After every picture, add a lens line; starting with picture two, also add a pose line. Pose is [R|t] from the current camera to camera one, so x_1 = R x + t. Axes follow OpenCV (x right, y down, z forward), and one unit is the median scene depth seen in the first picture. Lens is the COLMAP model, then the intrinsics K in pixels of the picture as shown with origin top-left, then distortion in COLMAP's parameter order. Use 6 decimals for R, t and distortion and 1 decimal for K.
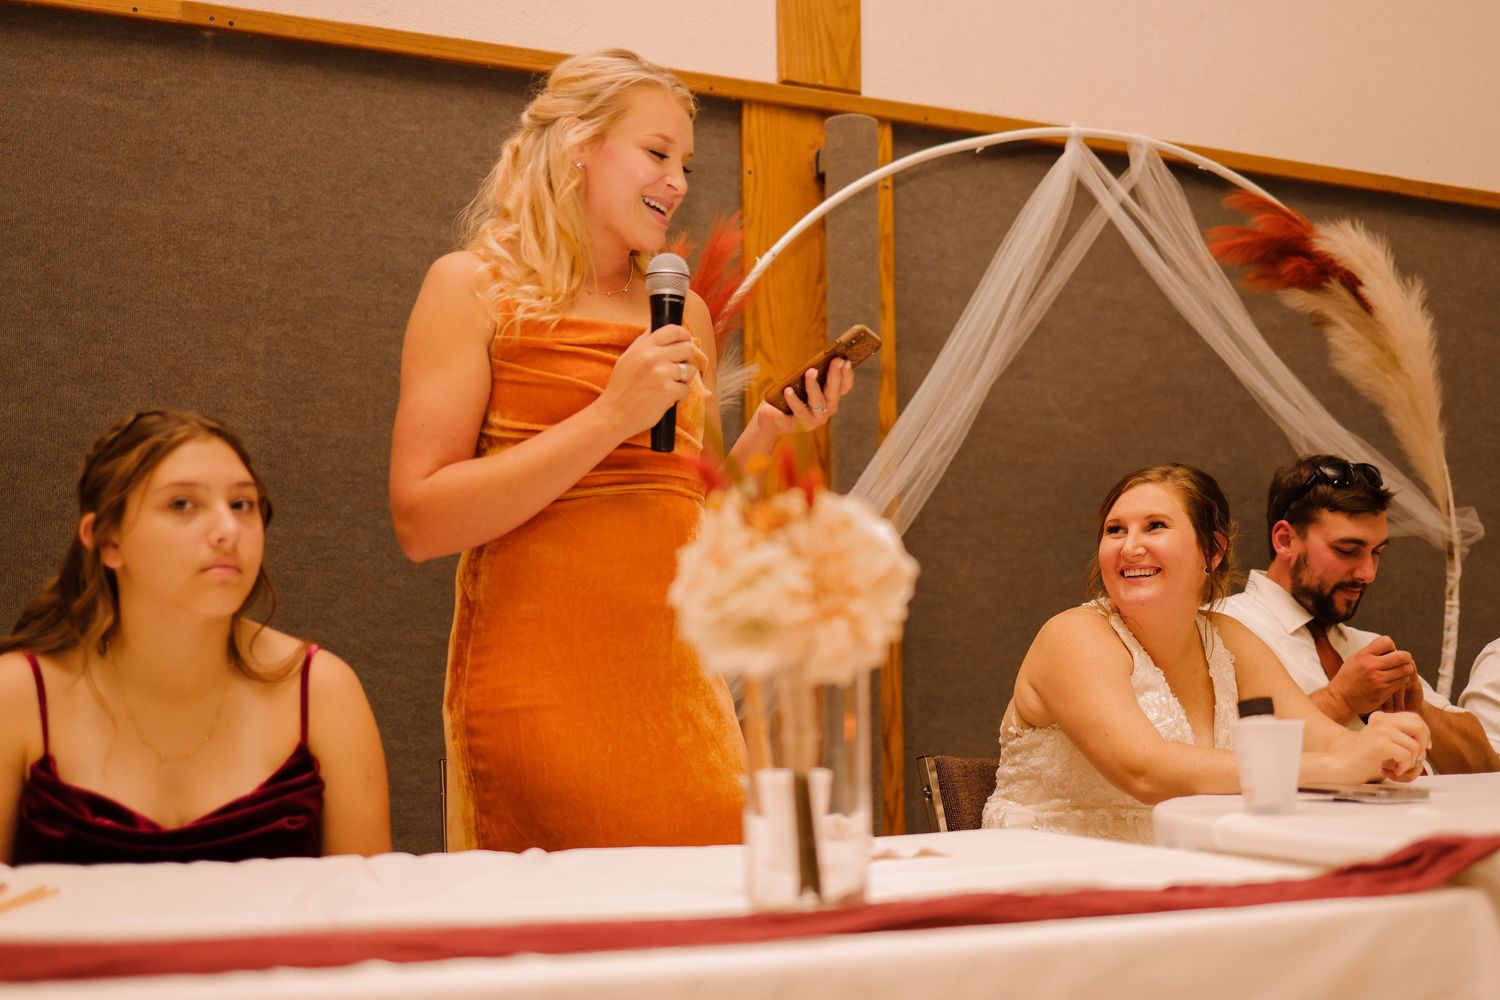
lens RADIAL K [[1555.1, 0, 745.9], [0, 1555.1, 495.4], [0, 0, 1]] dist [-0.035758, 0.000000]
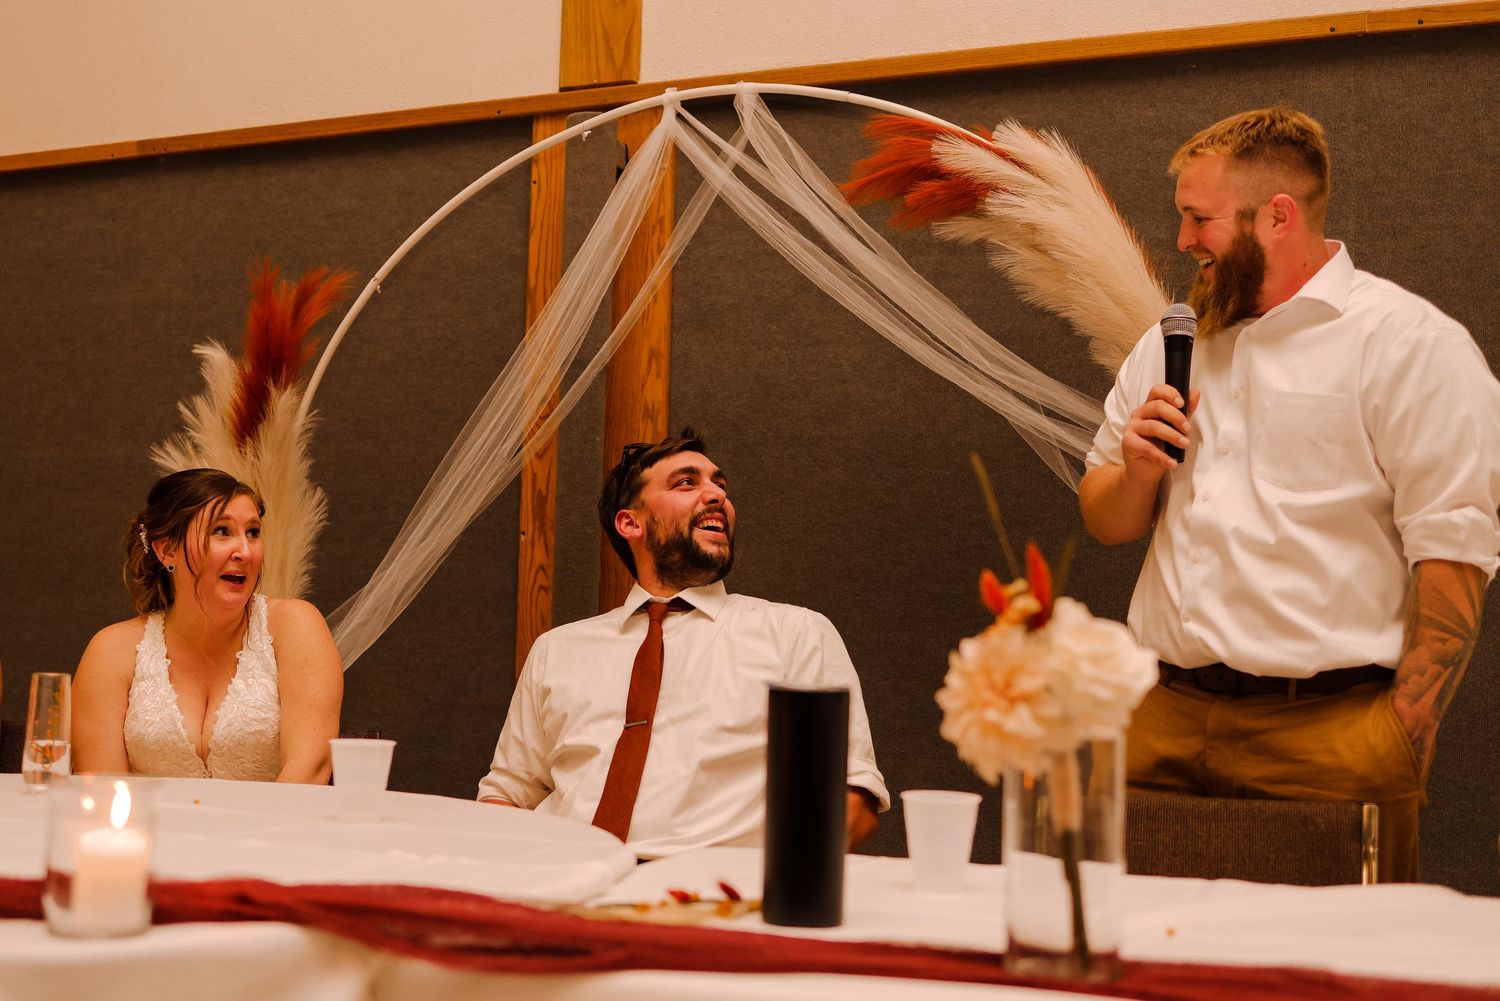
lens RADIAL K [[1596.4, 0, 670.6], [0, 1596.4, 489.6], [0, 0, 1]] dist [-0.032317, 0.000000]
pose [[0.737673, -0.039956, -0.673975, 0.800348], [0.048518, 0.998804, -0.006110, 0.014003], [0.673413, -0.028193, 0.738729, 0.247299]]
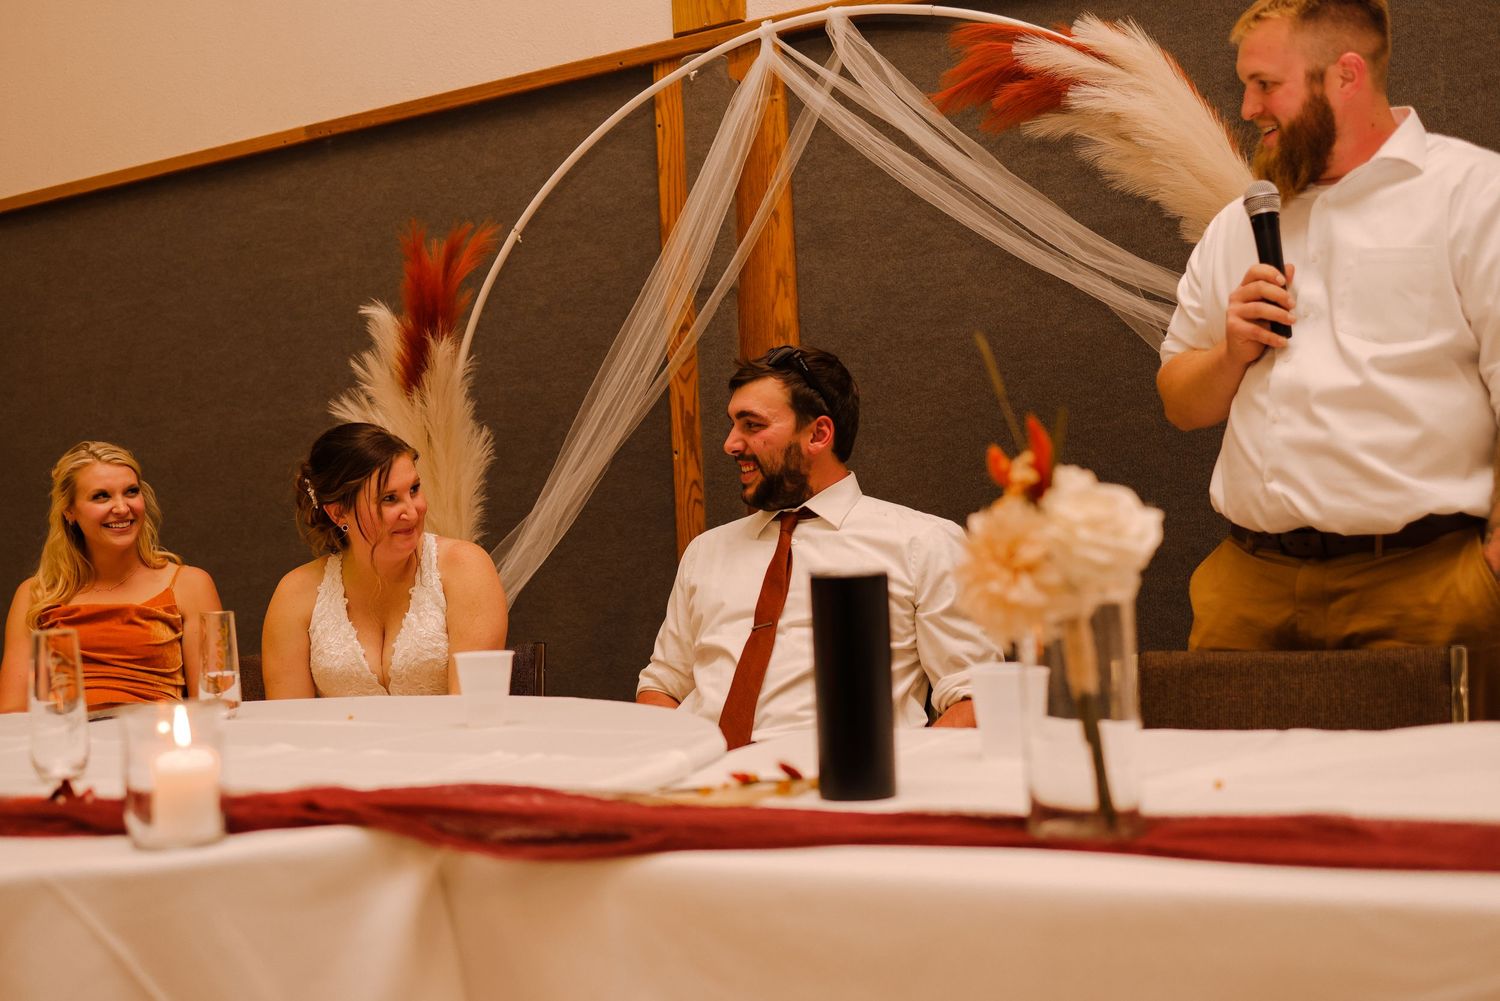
lens RADIAL K [[1455.6, 0, 719.5], [0, 1455.6, 494.8], [0, 0, 1]] dist [-0.042245, 0.000000]
pose [[0.661616, -0.056339, -0.747723, 0.815225], [0.132162, 0.990324, 0.042324, 0.021775], [0.738104, -0.126823, 0.662661, 0.289255]]
